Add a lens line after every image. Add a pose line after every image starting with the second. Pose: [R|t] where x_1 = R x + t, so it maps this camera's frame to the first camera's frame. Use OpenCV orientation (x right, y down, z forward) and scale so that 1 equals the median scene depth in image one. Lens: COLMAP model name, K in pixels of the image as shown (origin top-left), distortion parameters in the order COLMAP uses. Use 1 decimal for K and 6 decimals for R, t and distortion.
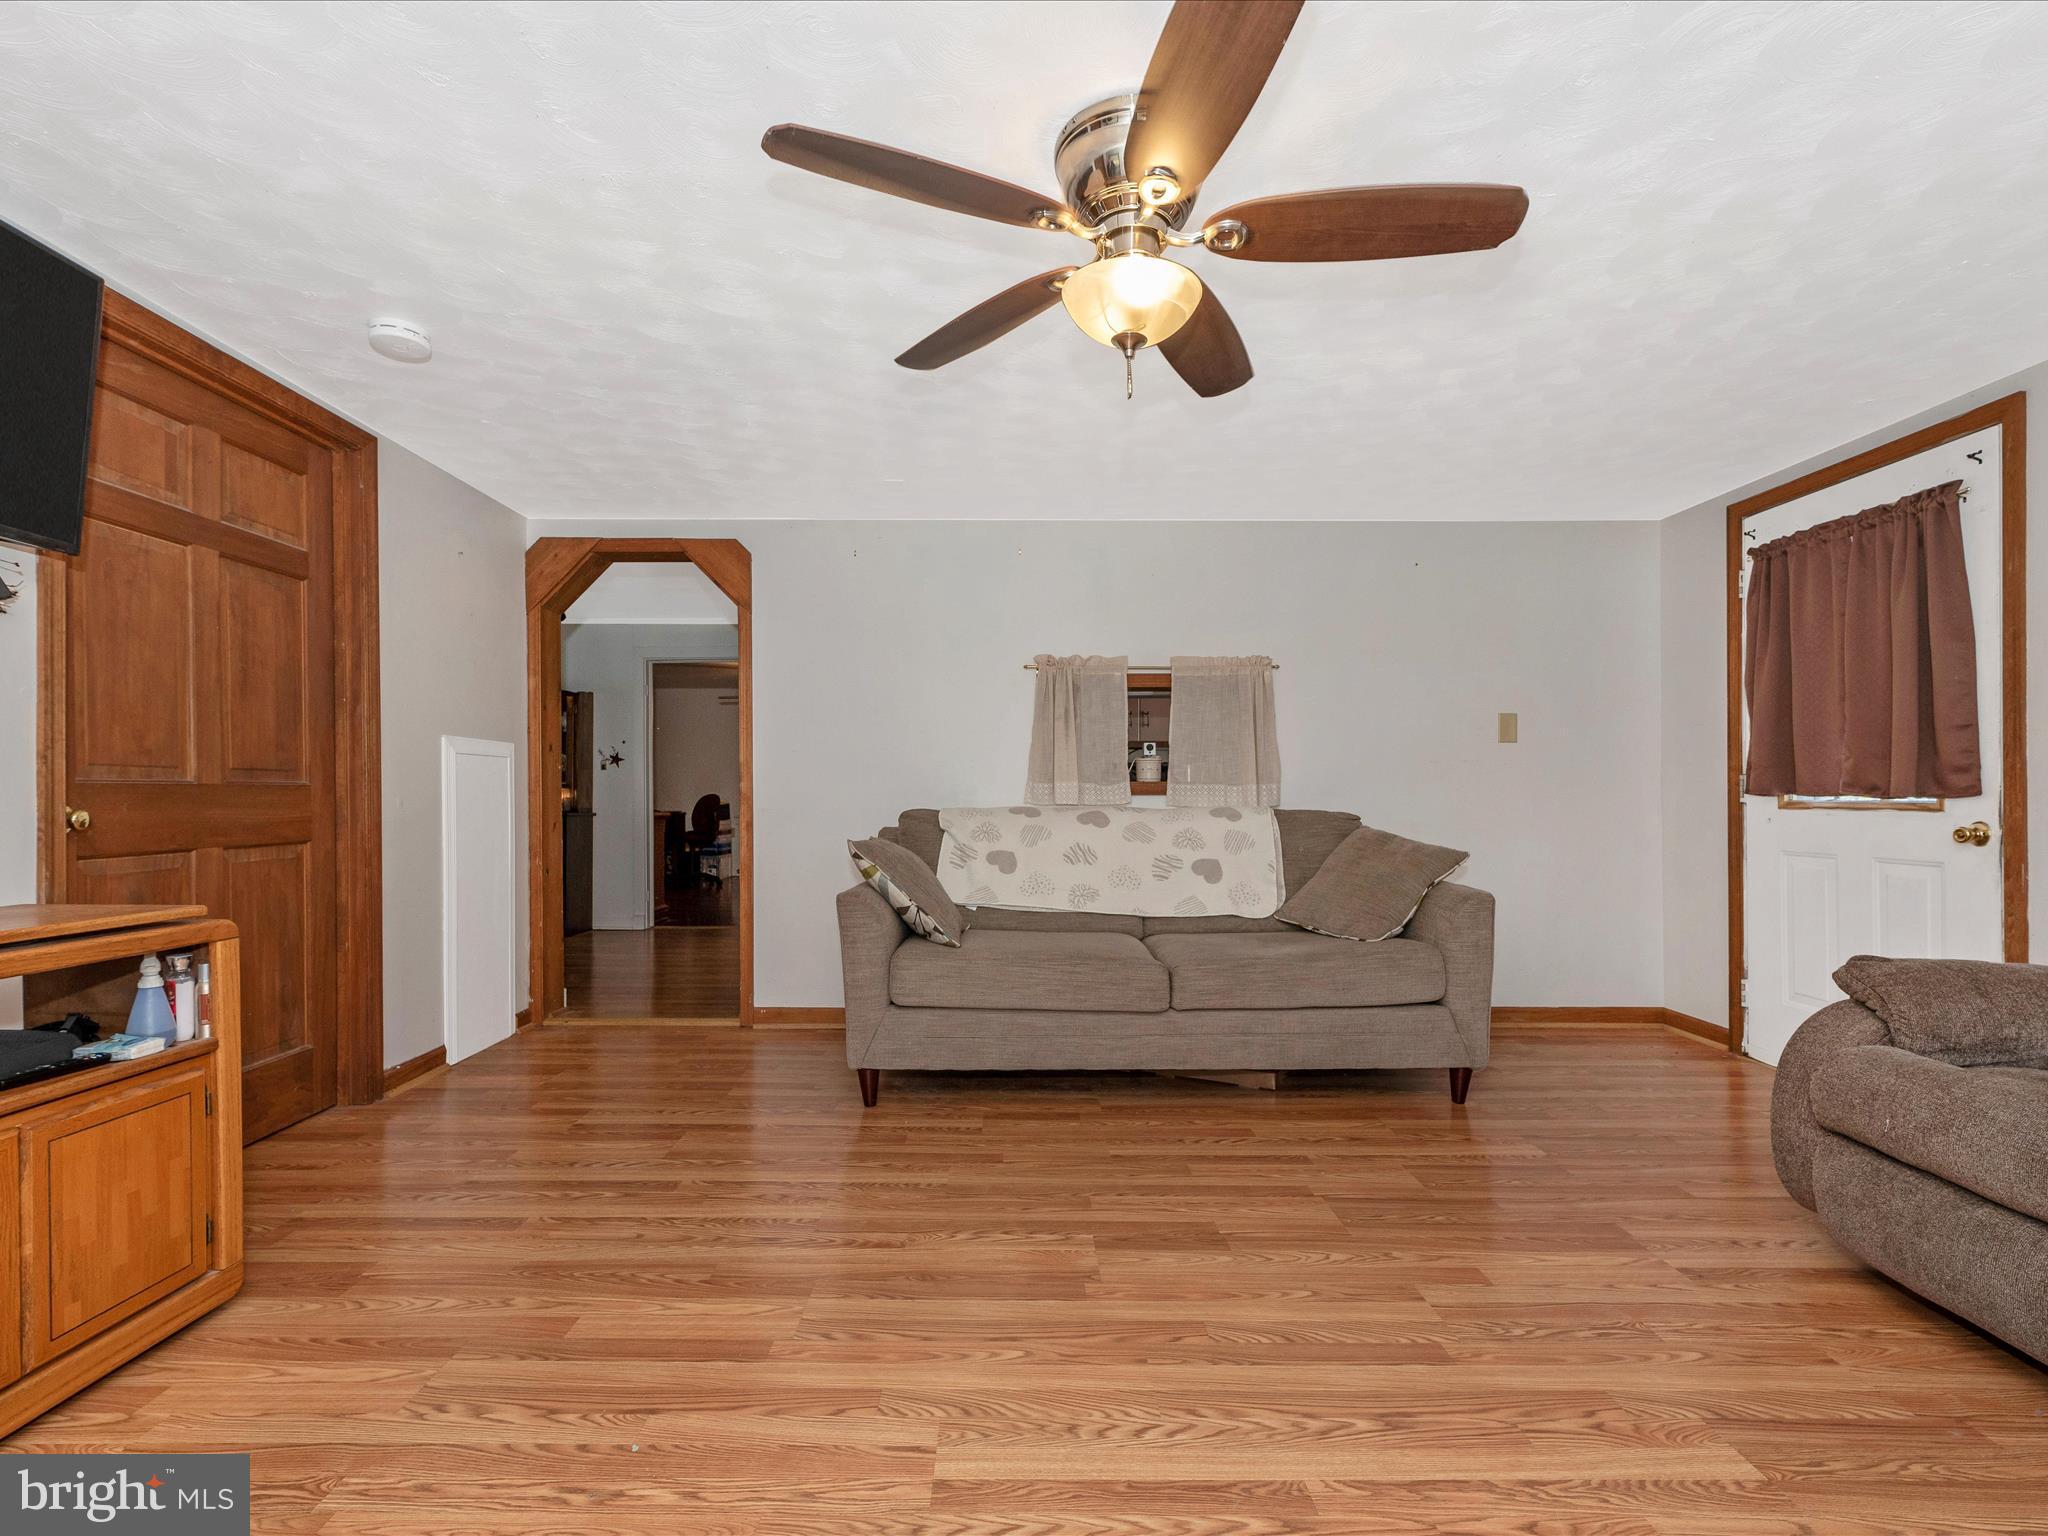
lens RADIAL K [[1005.0, 0, 1022.5], [0, 1005.0, 807.3], [0, 0, 1]] dist [-0.000346, -0.000070]
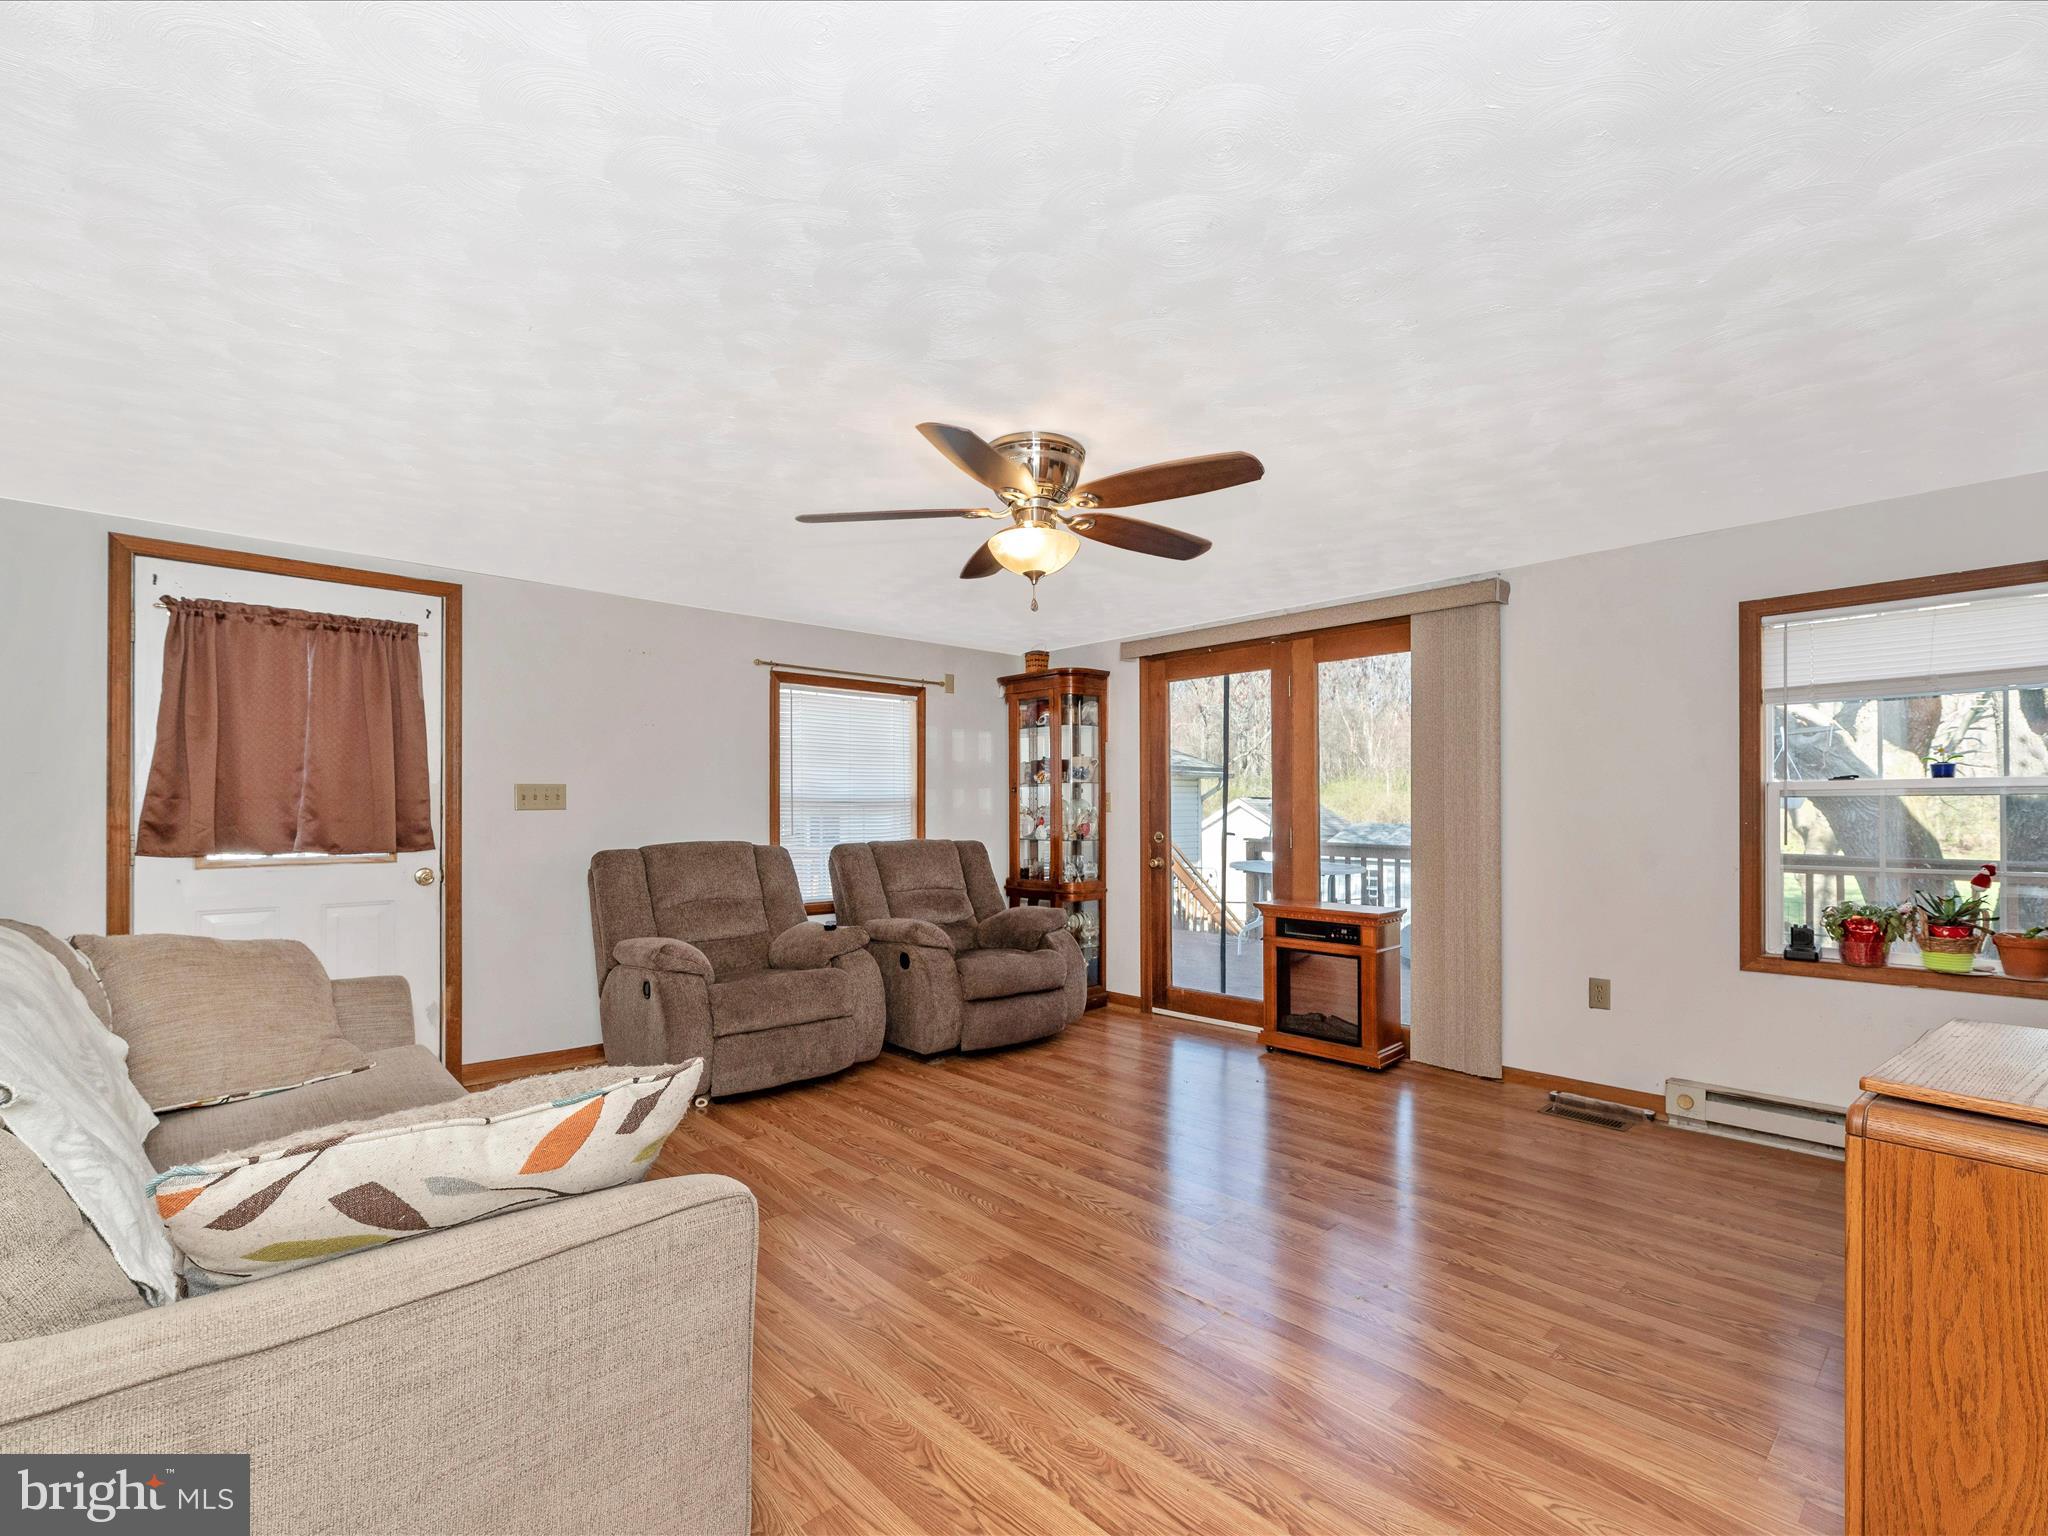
lens RADIAL K [[927.7, 0, 1023.3], [0, 927.7, 786.9], [0, 0, 1]] dist [0.006495, -0.002367]
pose [[-0.689013, 0.014182, 0.724610, -0.594916], [0.005524, 0.999882, -0.014317, -0.077990], [-0.724727, -0.005862, -0.689011, 1.301831]]
